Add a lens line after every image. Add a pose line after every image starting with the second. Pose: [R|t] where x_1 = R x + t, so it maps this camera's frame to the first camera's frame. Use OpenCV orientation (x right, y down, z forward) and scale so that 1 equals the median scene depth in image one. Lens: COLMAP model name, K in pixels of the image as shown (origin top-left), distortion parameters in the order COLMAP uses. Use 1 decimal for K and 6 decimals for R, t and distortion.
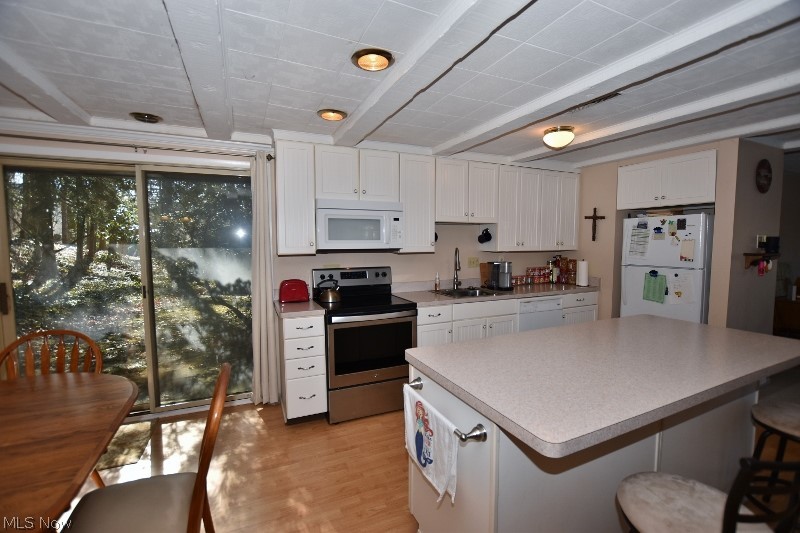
lens RADIAL K [[352.5, 0, 400.0], [0, 352.5, 266.5], [0, 0, 1]] dist [-0.024296, 0.000750]
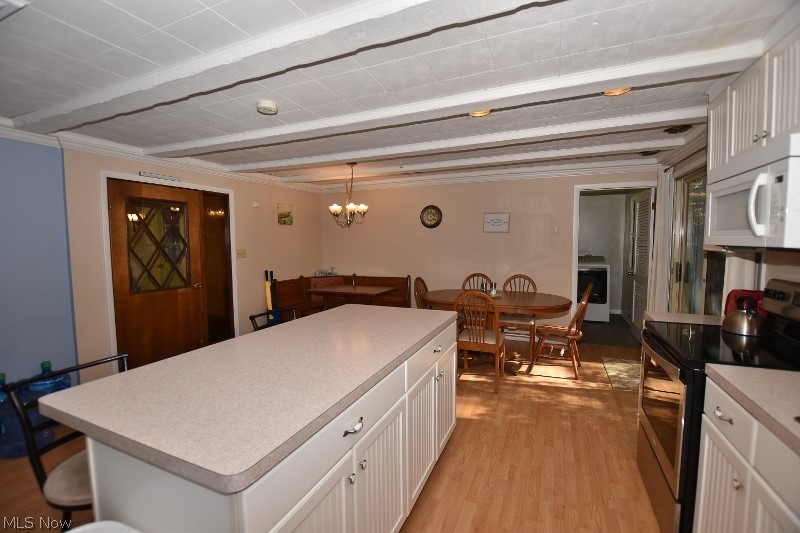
lens RADIAL K [[354.9, 0, 400.0], [0, 354.9, 266.5], [0, 0, 1]] dist [-0.024137, 0.000785]
pose [[-0.738581, 0.060194, -0.671472, 0.601913], [-0.031774, 0.991791, 0.123859, -0.065193], [0.673416, 0.112816, -0.730605, 0.982172]]
